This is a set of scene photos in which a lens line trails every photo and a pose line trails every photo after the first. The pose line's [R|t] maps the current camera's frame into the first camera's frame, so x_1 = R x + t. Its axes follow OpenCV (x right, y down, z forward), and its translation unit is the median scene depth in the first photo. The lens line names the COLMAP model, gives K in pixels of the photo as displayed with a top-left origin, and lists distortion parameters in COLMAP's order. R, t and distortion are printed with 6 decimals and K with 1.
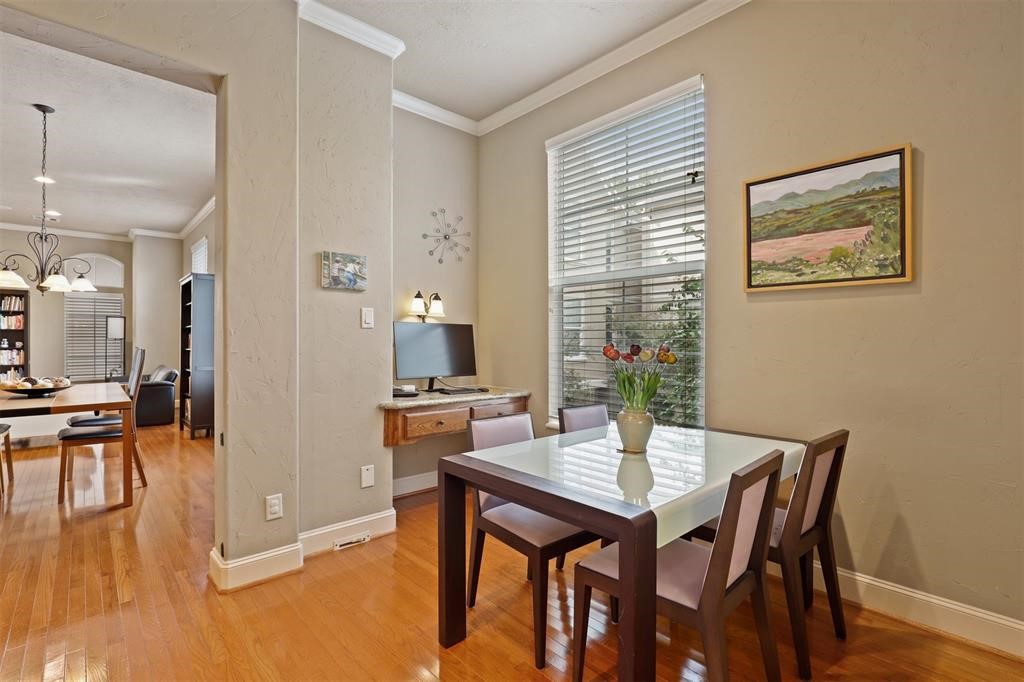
lens RADIAL K [[488.4, 0, 516.8], [0, 488.4, 333.9], [0, 0, 1]] dist [-0.005234, 0.000006]
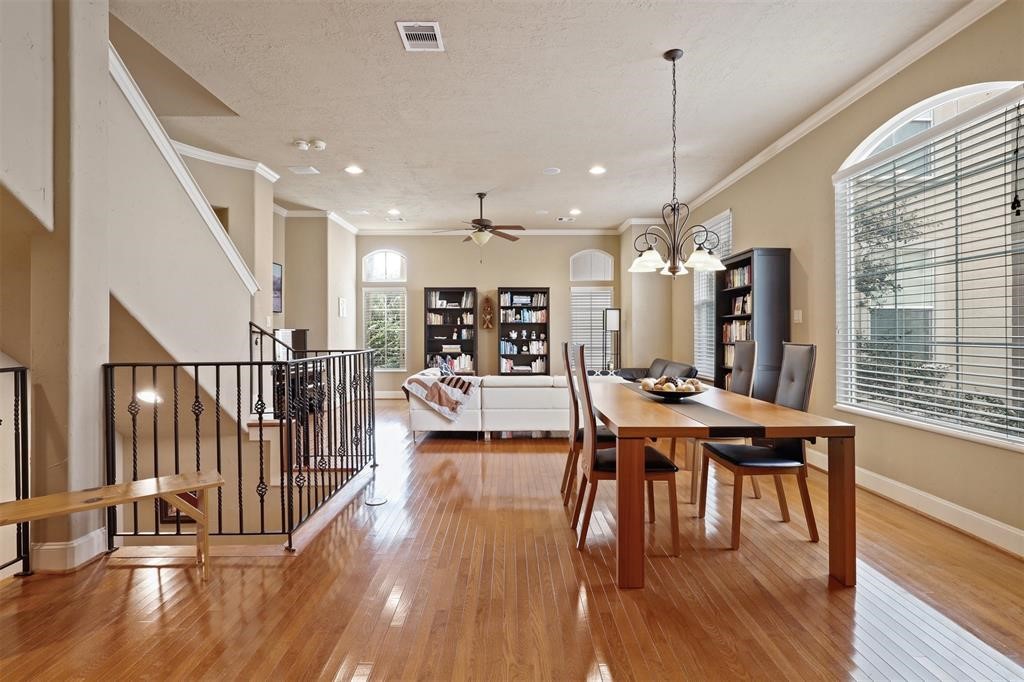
lens RADIAL K [[488.4, 0, 508.7], [0, 488.4, 334.9], [0, 0, 1]] dist [-0.005234, 0.000006]
pose [[0.755209, 0.001901, -0.655481, -0.344679], [0.010826, 0.999823, 0.015372, 0.000426], [0.655394, -0.018705, 0.755055, 0.094365]]
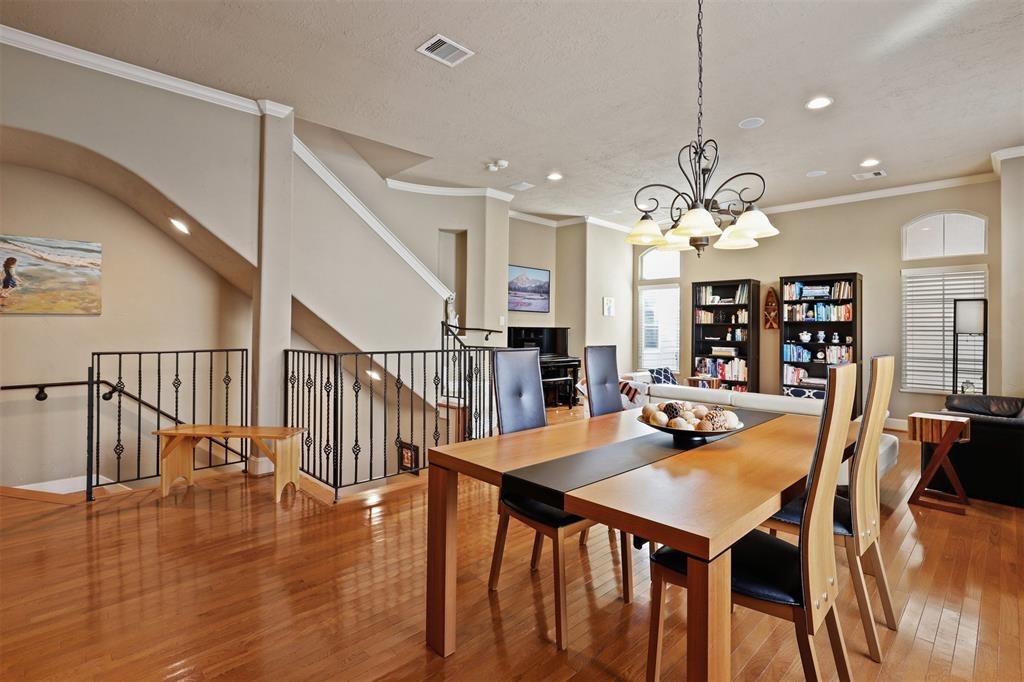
lens RADIAL K [[488.4, 0, 519.0], [0, 488.4, 339.1], [0, 0, 1]] dist [-0.005234, 0.000006]
pose [[0.061599, 0.024085, -0.997810, -0.233099], [0.004450, 0.999692, 0.024406, -0.001753], [0.998091, -0.005944, 0.061473, 0.390500]]
